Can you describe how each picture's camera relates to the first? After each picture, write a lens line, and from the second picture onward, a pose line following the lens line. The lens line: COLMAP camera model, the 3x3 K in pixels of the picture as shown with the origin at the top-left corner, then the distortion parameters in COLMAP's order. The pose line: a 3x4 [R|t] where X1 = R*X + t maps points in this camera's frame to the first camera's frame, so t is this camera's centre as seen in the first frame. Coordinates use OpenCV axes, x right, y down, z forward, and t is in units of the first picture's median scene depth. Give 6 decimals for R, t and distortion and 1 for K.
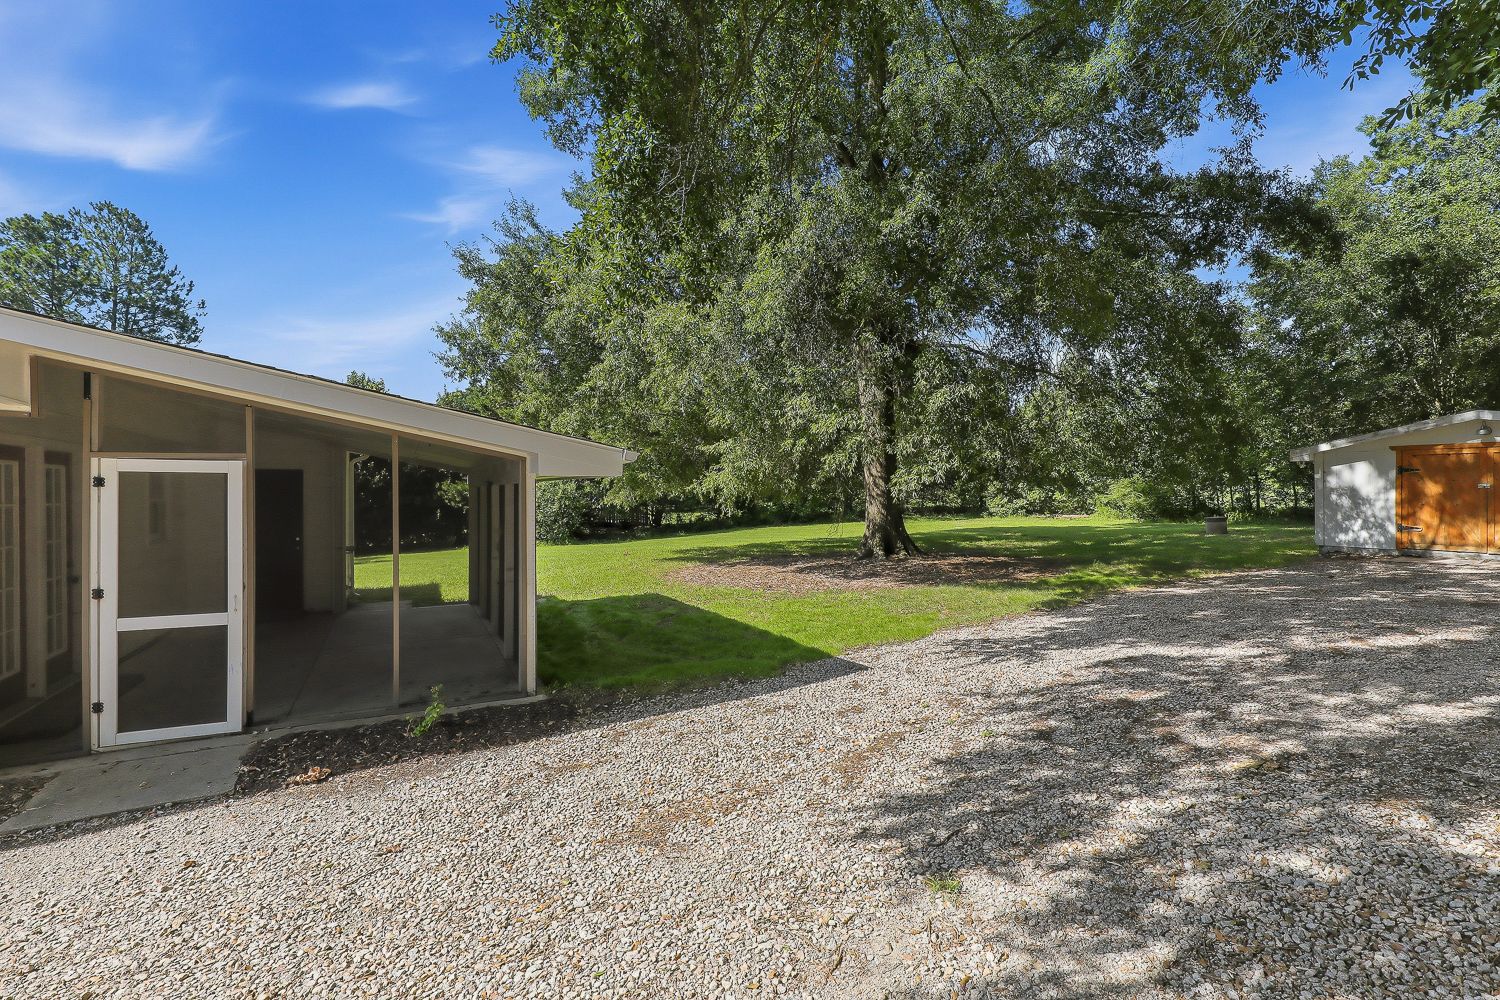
lens RADIAL K [[684.6, 0, 750.0], [0, 684.6, 500.0], [0, 0, 1]] dist [-0.010831, -0.000320]
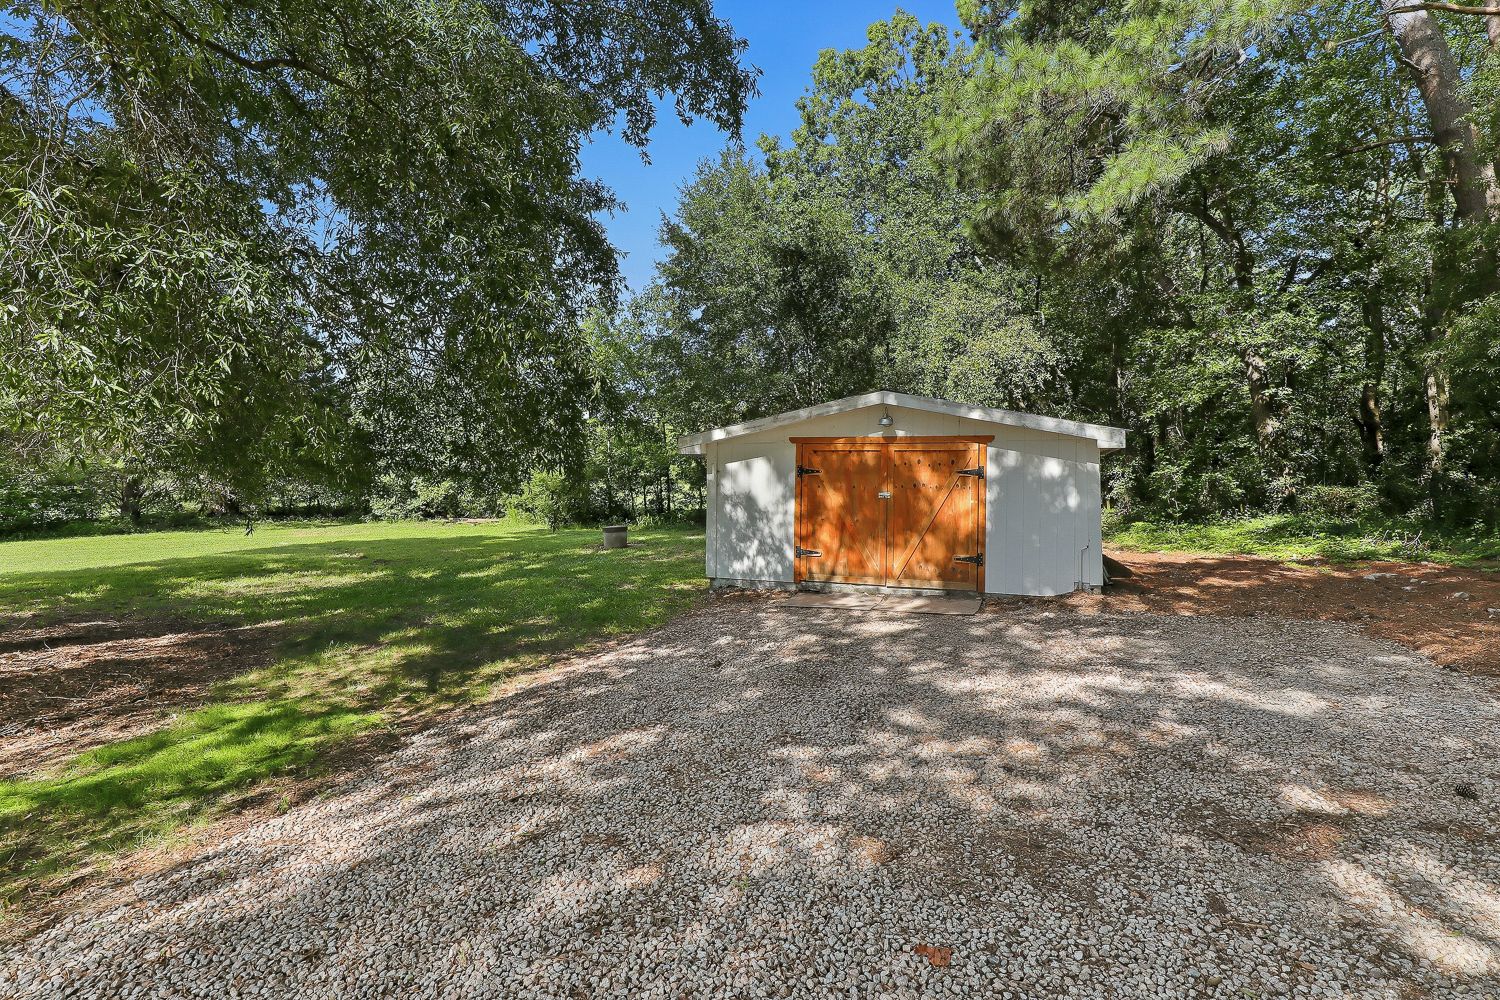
lens RADIAL K [[684.6, 0, 750.0], [0, 684.6, 500.0], [0, 0, 1]] dist [-0.010831, -0.000320]
pose [[0.744451, 0.005477, 0.667654, 0.425809], [-0.011129, 0.999929, 0.004206, -0.016159], [-0.667584, -0.010561, 0.744460, 0.482535]]
